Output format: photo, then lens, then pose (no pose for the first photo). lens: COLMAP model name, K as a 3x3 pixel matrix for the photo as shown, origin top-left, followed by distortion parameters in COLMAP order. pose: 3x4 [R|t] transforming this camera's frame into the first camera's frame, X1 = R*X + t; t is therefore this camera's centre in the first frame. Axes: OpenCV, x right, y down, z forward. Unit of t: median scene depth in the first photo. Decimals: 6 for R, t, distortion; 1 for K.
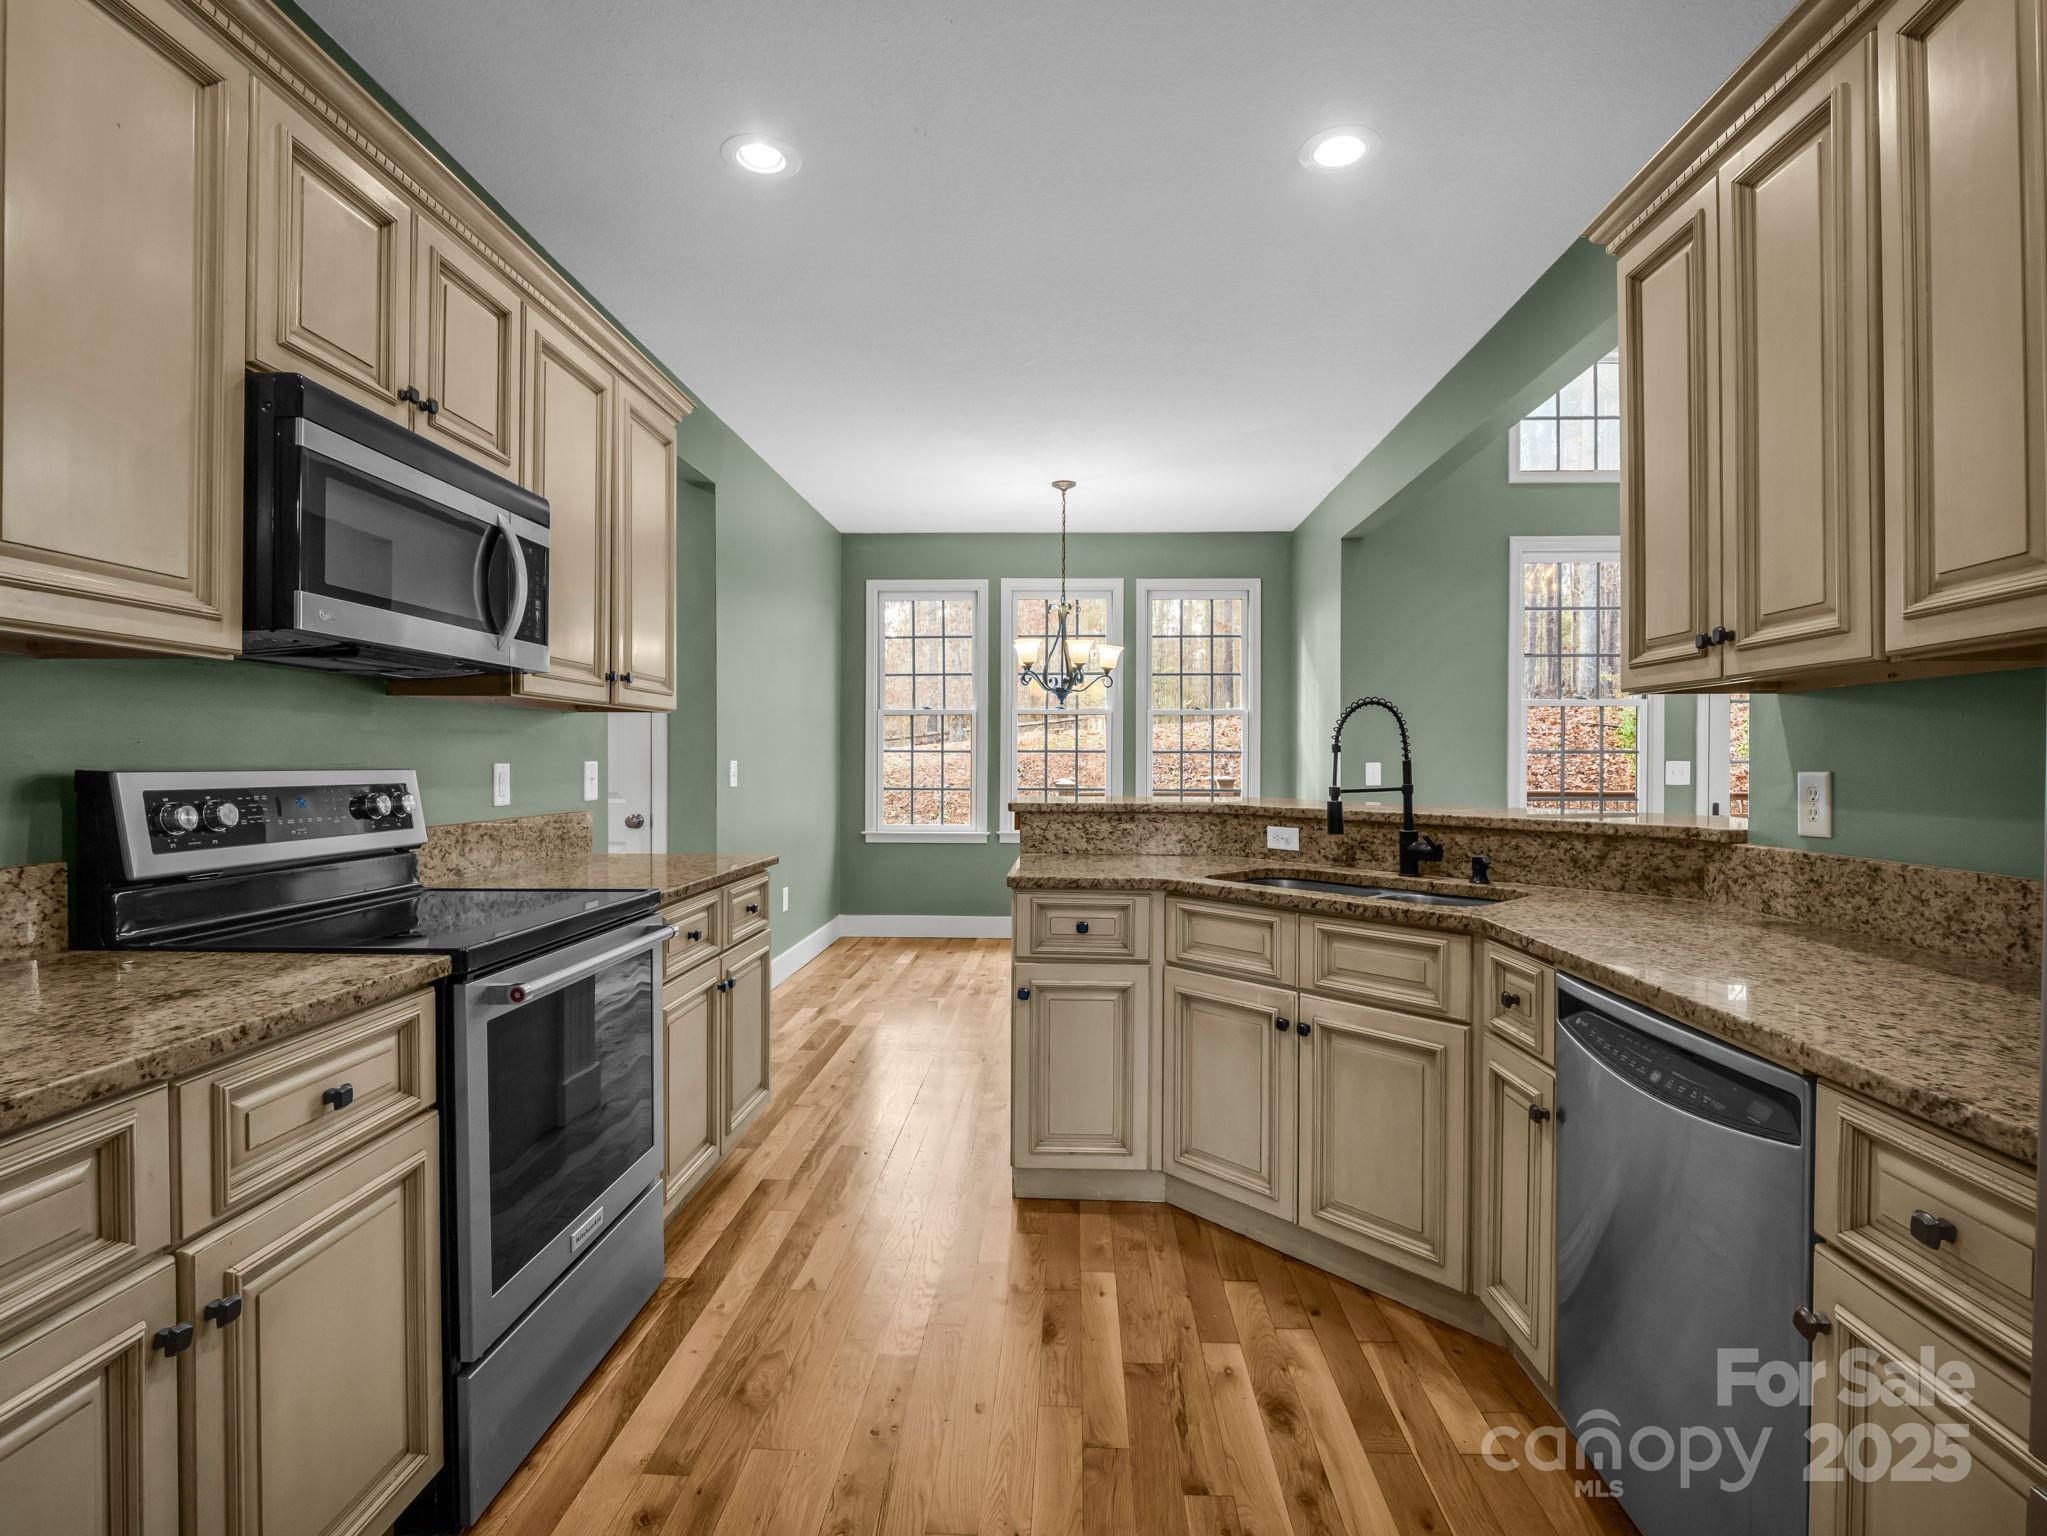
lens RADIAL K [[998.4, 0, 1009.2], [0, 998.4, 757.4], [0, 0, 1]] dist [0.000173, -0.001096]
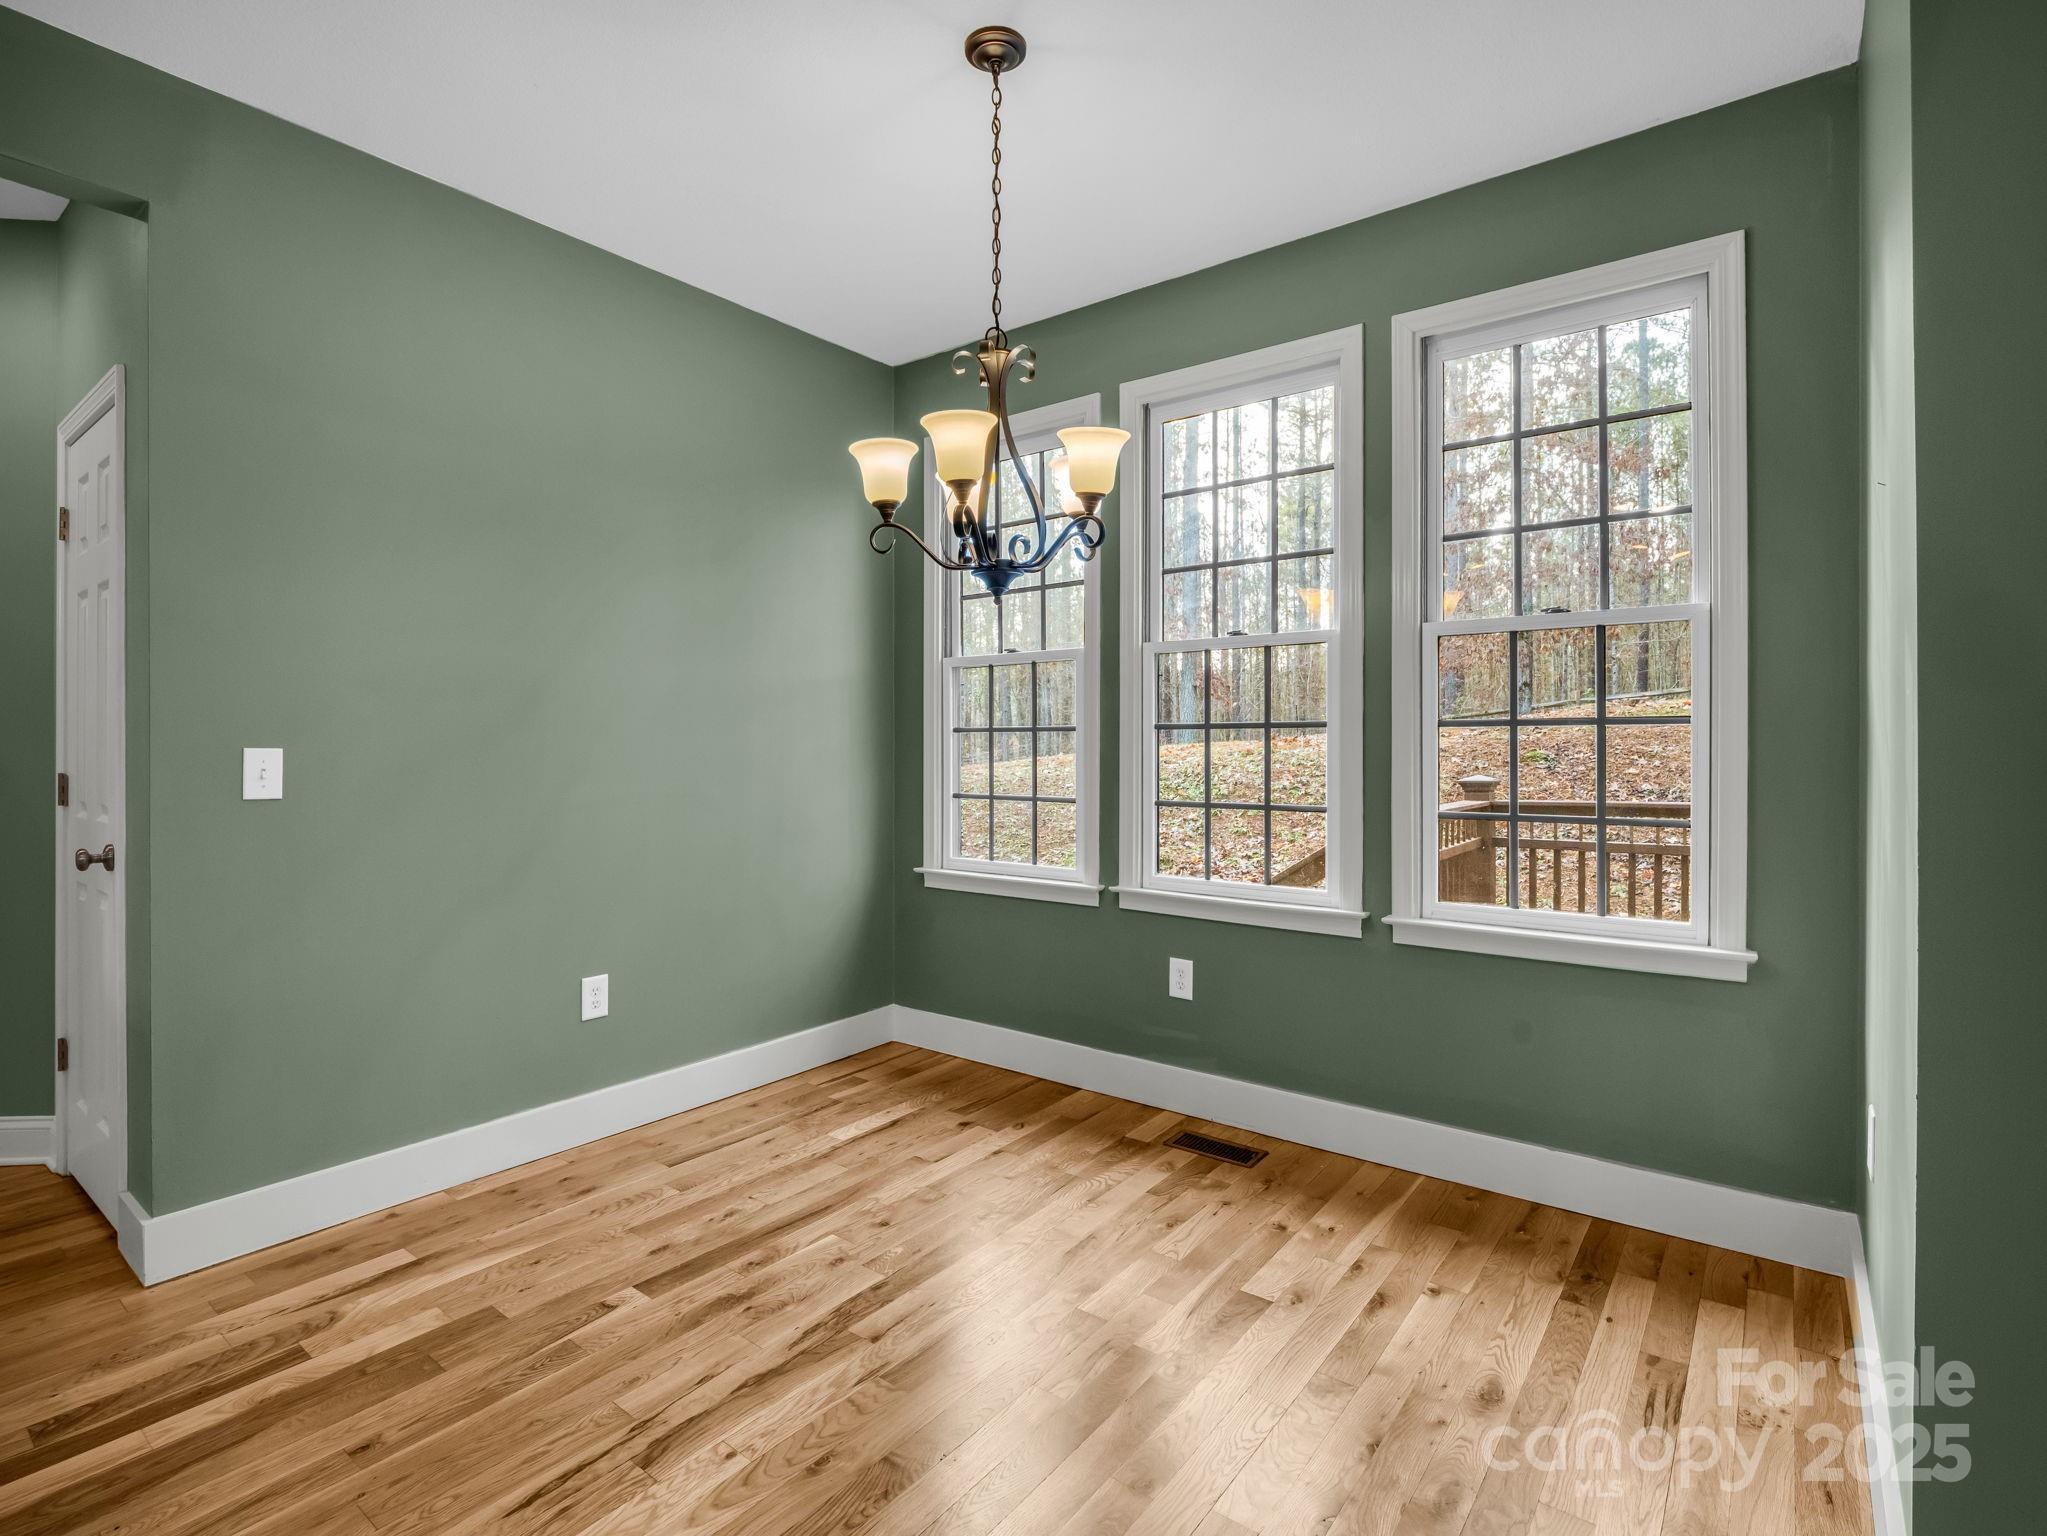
lens RADIAL K [[998.4, 0, 1009.2], [0, 998.4, 757.4], [0, 0, 1]] dist [0.000173, -0.001096]
pose [[0.826974, 0.003481, -0.562230, 0.231830], [0.002268, 0.999952, 0.009527, 0.003424], [0.562236, -0.009154, 0.826926, 0.556461]]
